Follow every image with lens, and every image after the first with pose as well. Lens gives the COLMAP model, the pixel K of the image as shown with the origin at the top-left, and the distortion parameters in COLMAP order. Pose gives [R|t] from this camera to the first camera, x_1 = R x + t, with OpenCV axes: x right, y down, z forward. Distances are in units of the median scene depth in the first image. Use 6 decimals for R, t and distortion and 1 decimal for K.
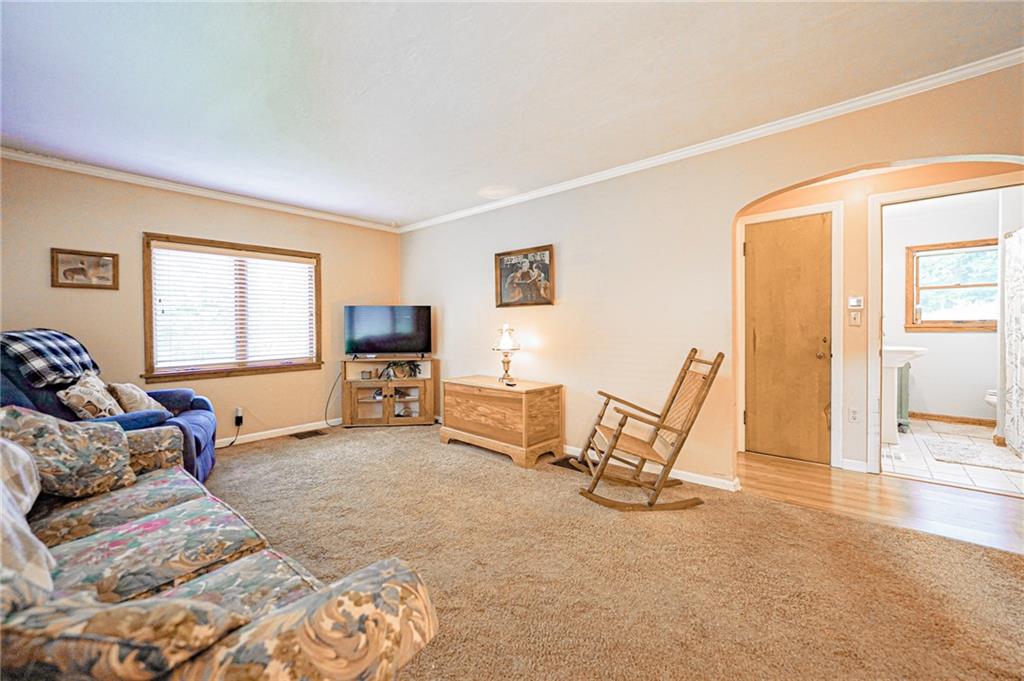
lens RADIAL K [[415.5, 0, 513.2], [0, 415.5, 342.0], [0, 0, 1]] dist [-0.004018, -0.000077]
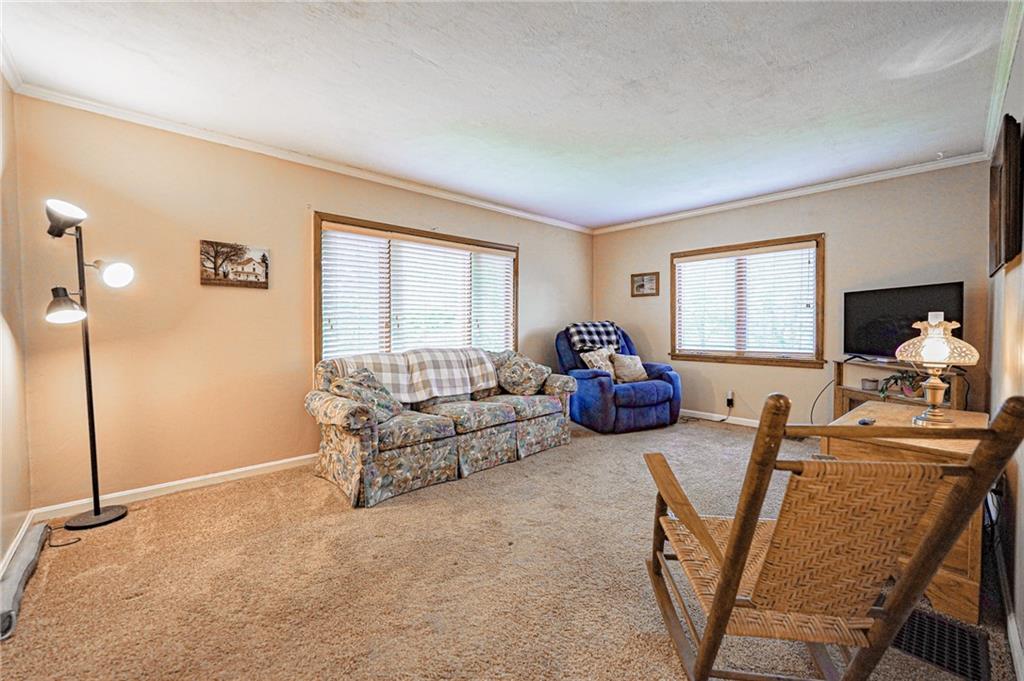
lens RADIAL K [[415.5, 0, 513.2], [0, 415.5, 342.0], [0, 0, 1]] dist [-0.004018, -0.000077]
pose [[-0.103377, 0.051468, -0.993310, 0.533212], [-0.032823, 0.997940, 0.055124, -0.018809], [0.994101, 0.038302, -0.101474, 0.543913]]
